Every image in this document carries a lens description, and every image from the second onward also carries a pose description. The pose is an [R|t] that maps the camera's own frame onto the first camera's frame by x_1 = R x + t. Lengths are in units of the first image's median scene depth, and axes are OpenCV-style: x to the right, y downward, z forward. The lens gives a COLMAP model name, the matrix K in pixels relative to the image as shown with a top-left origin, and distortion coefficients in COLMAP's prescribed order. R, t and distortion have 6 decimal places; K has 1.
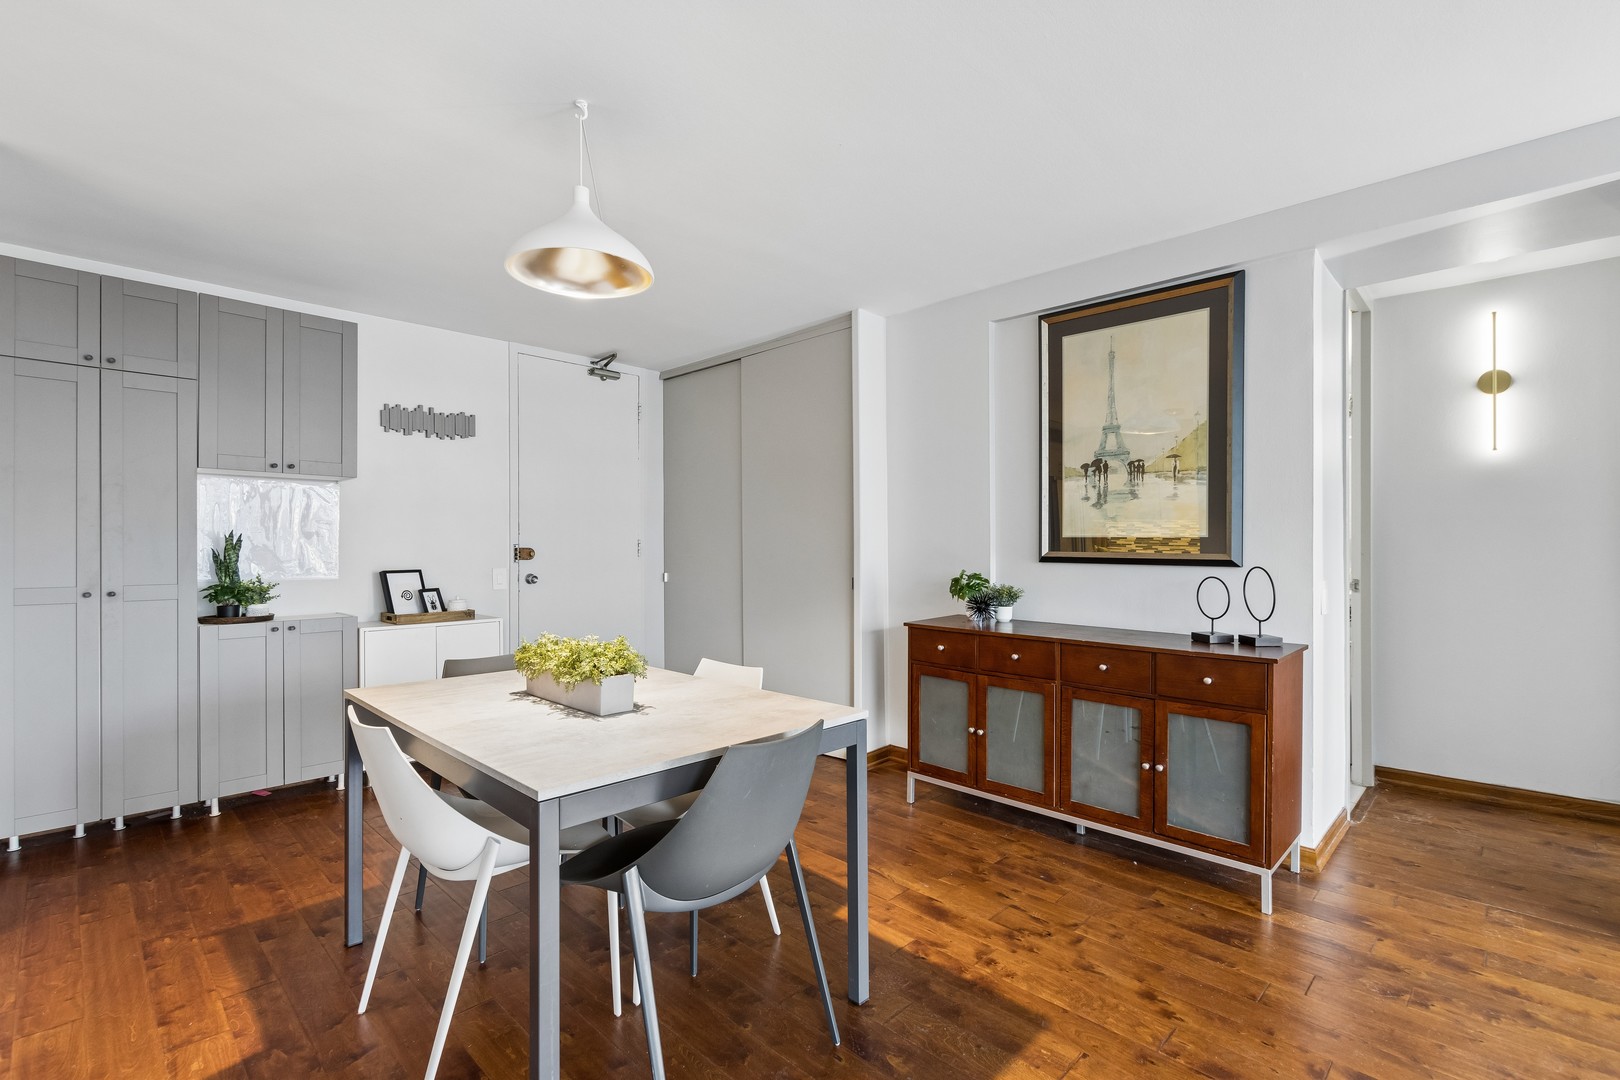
lens RADIAL K [[742.5, 0, 804.2], [0, 742.5, 547.8], [0, 0, 1]] dist [0.006292, -0.003851]
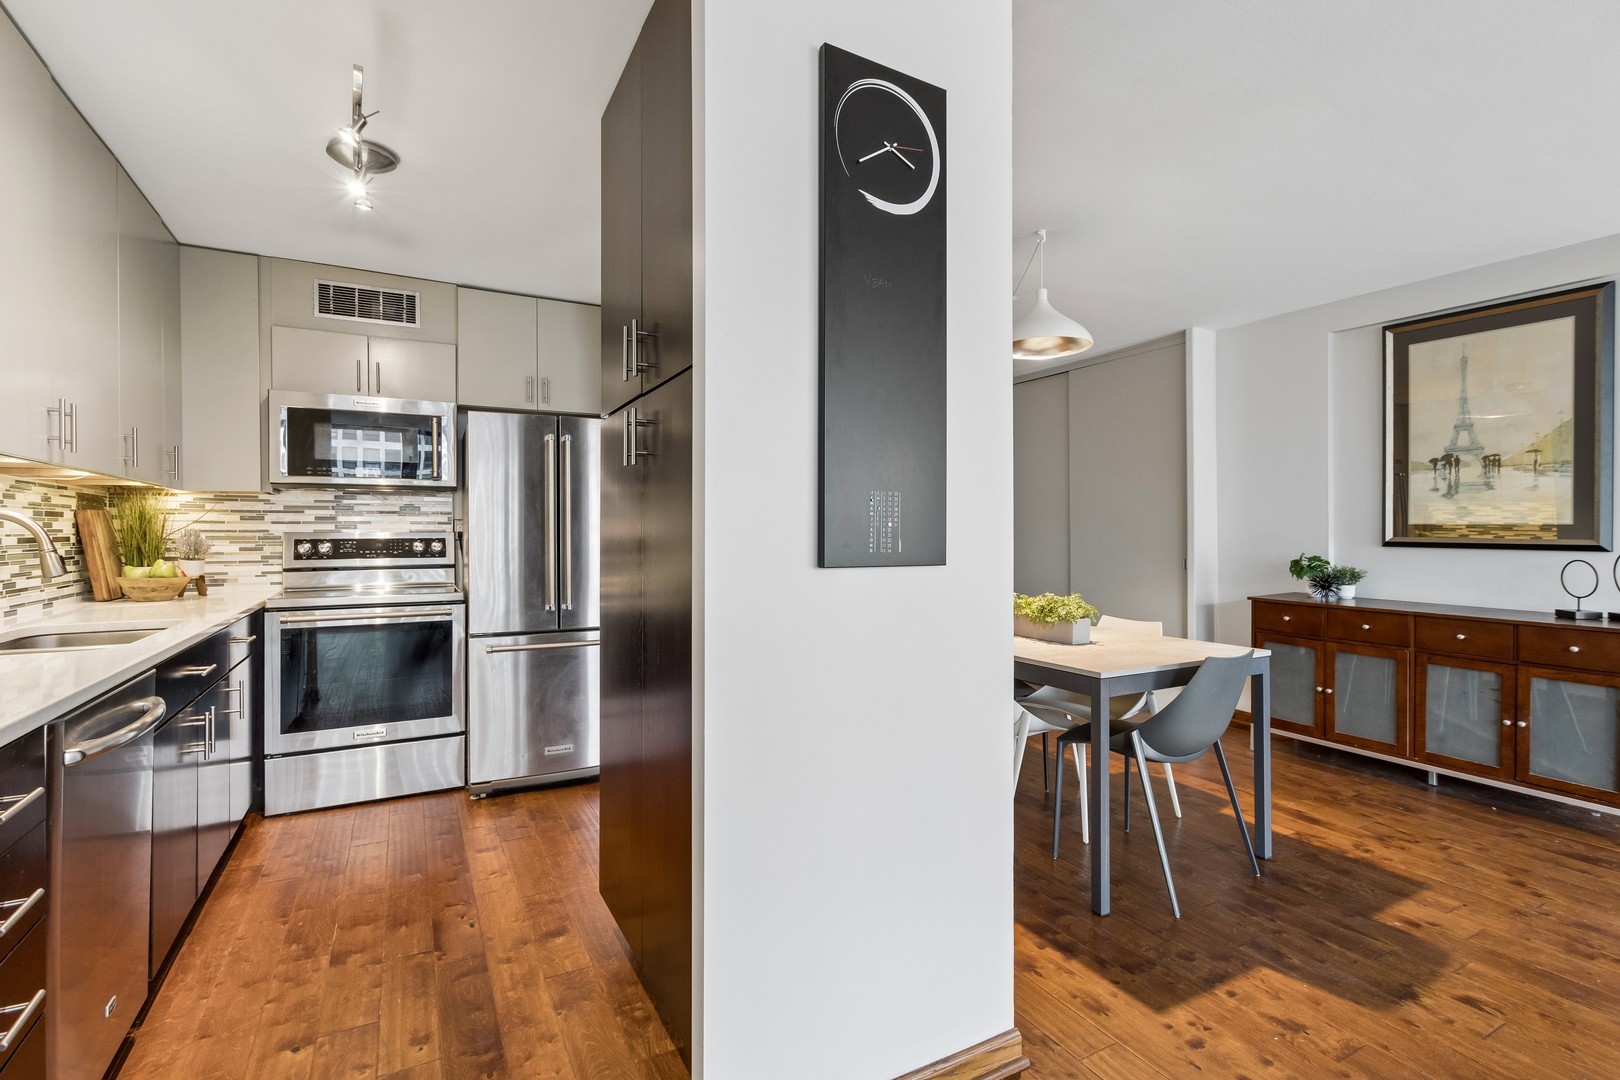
lens RADIAL K [[742.5, 0, 804.2], [0, 742.5, 533.0], [0, 0, 1]] dist [0.006292, -0.003851]
pose [[0.957308, 0.001538, -0.289067, -0.210721], [-0.001133, 0.999998, 0.001566, -0.001767], [0.289069, -0.001172, 0.957308, -0.354415]]
